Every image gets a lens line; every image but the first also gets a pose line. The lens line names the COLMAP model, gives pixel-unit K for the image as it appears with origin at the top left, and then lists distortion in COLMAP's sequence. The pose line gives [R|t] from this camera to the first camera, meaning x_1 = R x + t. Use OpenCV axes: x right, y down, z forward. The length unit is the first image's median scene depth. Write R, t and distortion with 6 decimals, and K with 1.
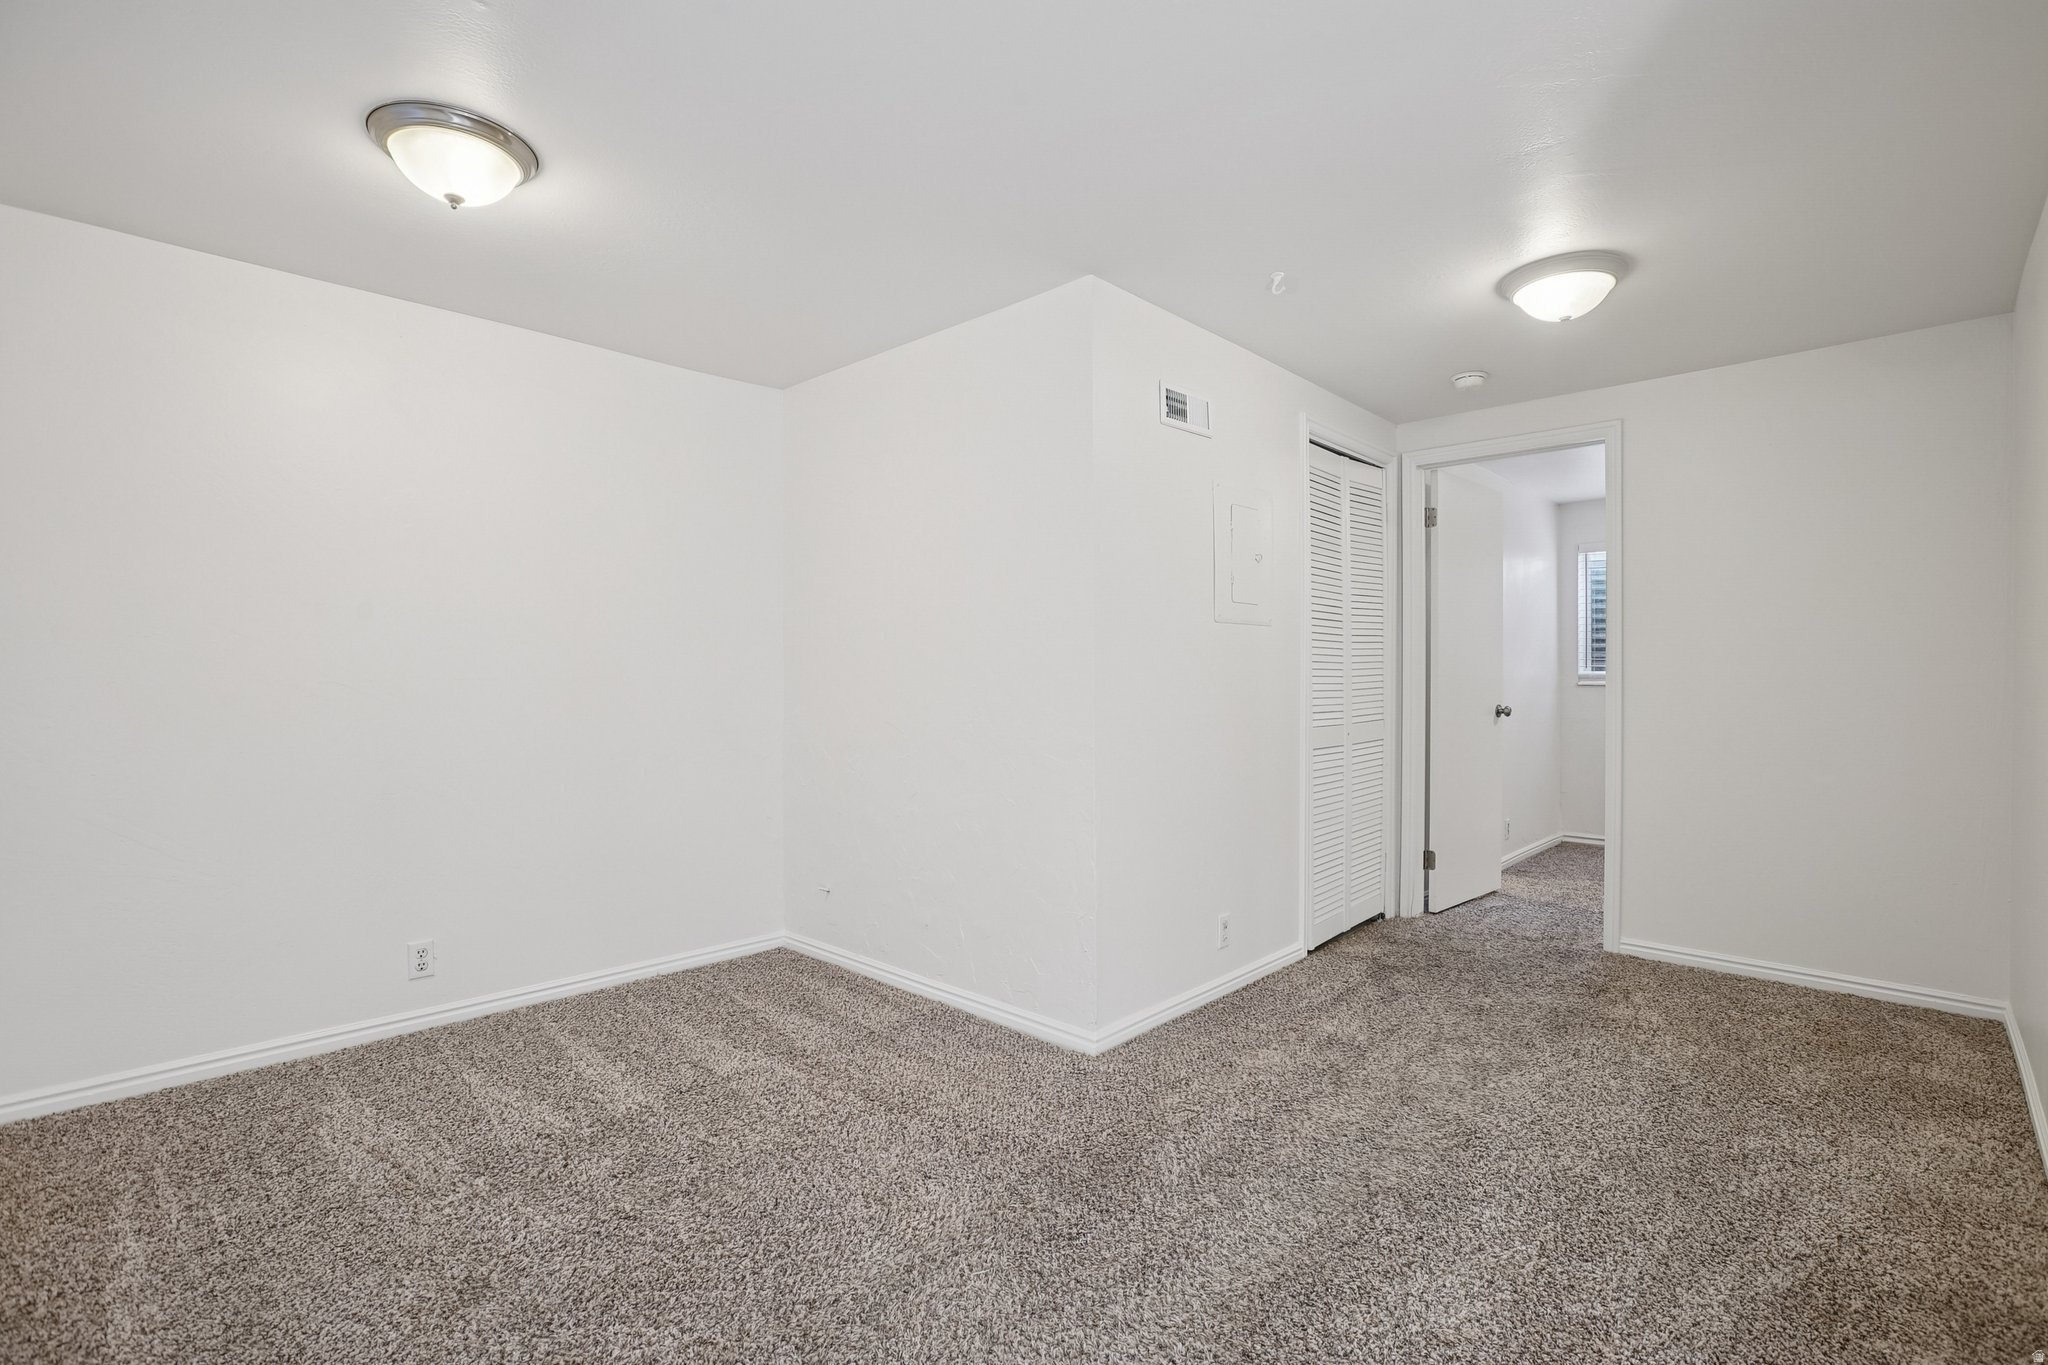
lens RADIAL K [[935.3, 0, 1026.2], [0, 935.3, 682.2], [0, 0, 1]] dist [-0.033027, 0.008846]
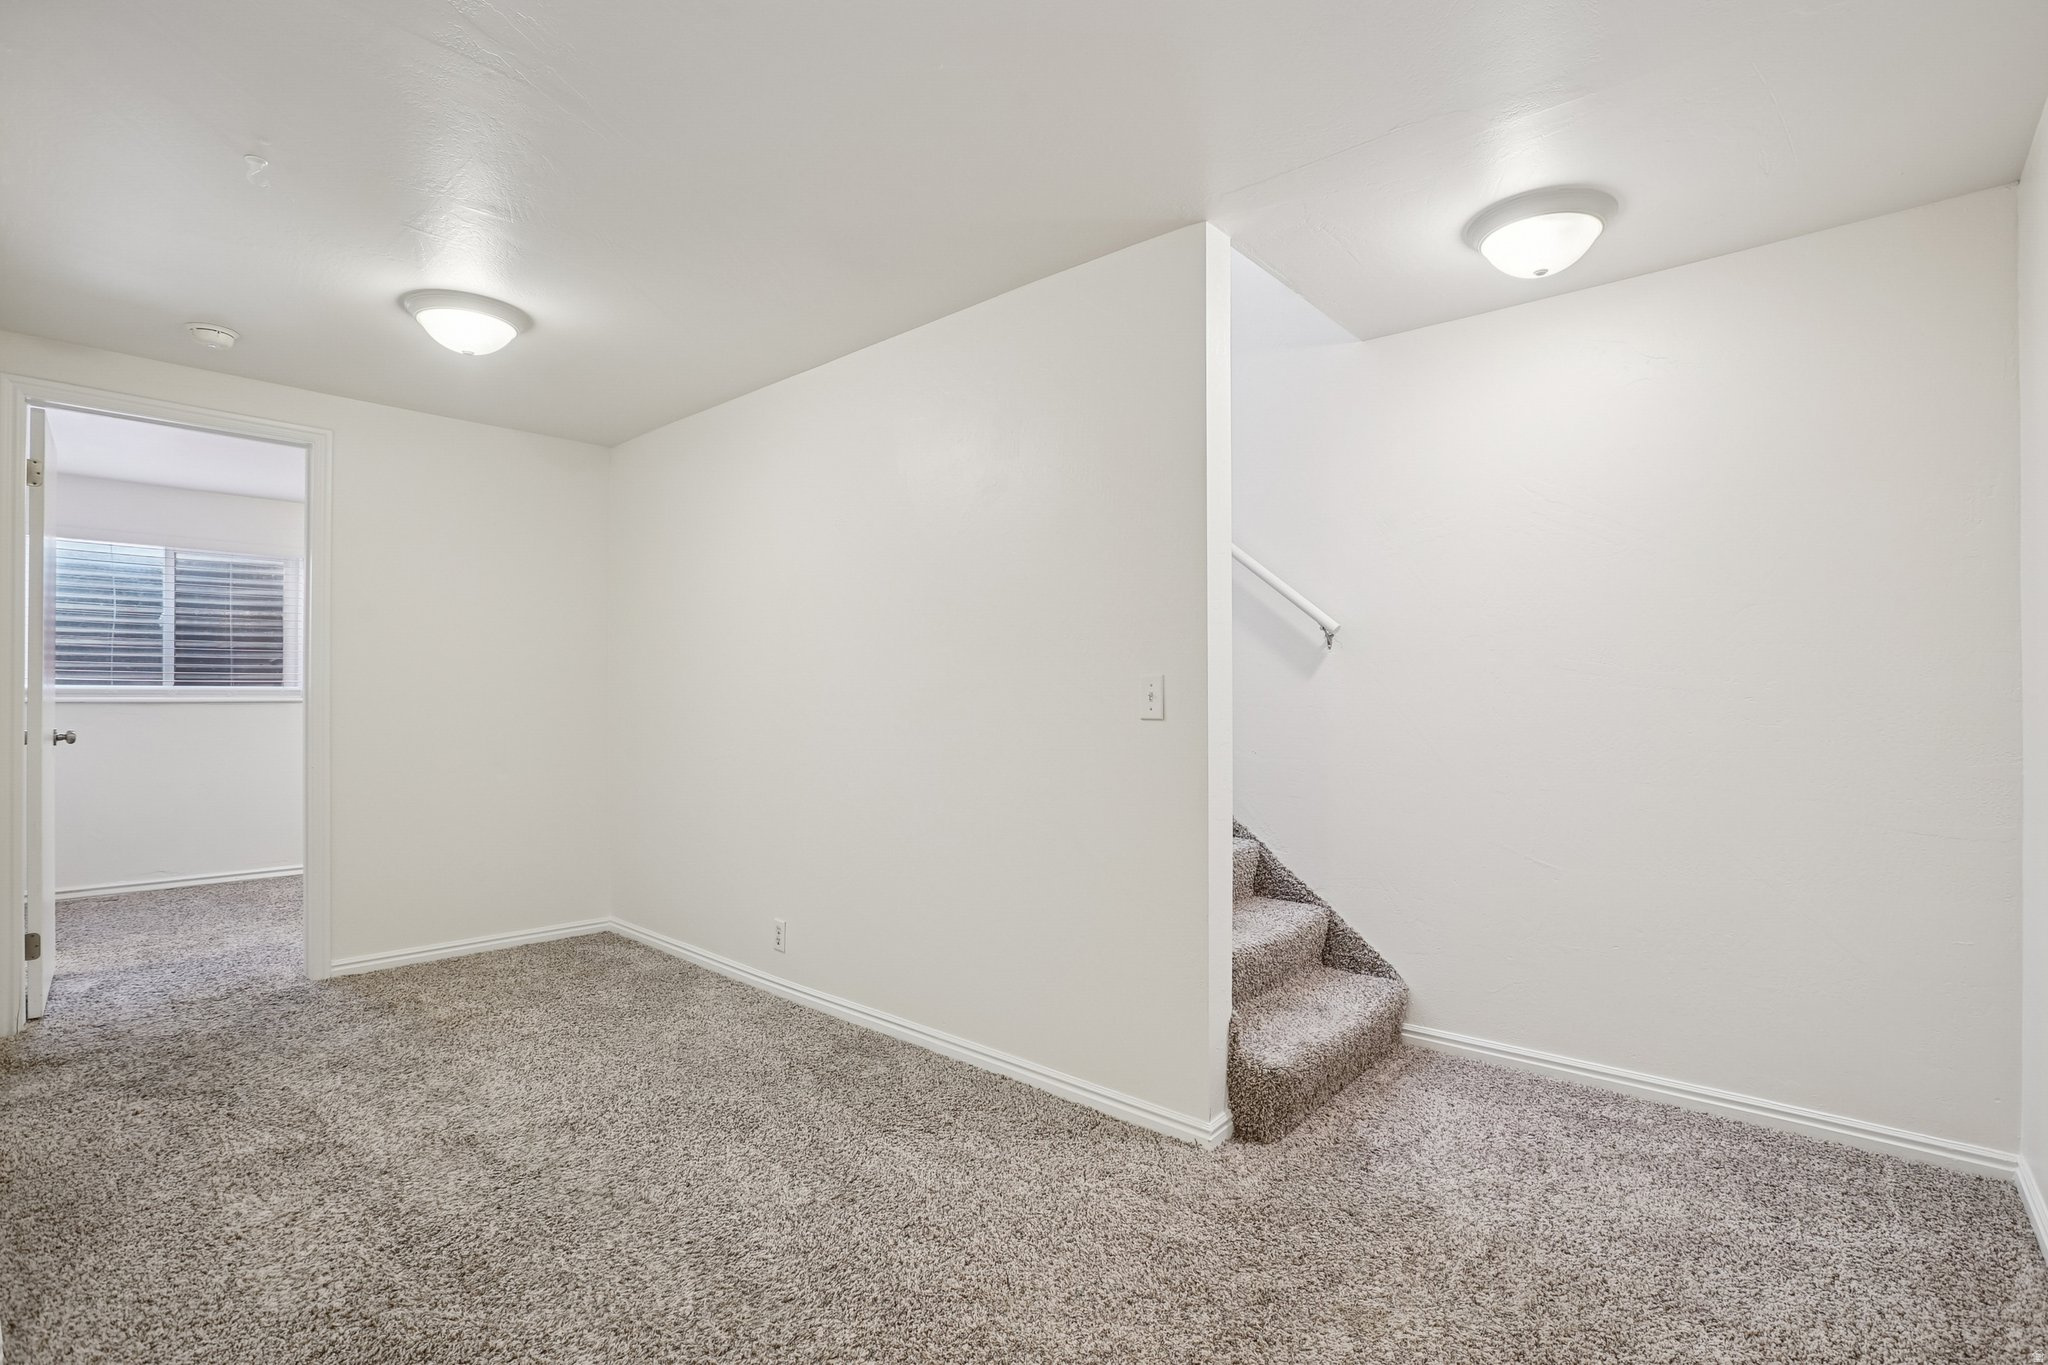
lens RADIAL K [[935.3, 0, 1026.5], [0, 935.3, 690.2], [0, 0, 1]] dist [-0.033027, 0.008846]
pose [[-0.033008, 0.009880, 0.999406, -0.473460], [0.000243, 0.999951, -0.009878, -0.001005], [-0.999455, -0.000083, -0.033009, 0.393515]]
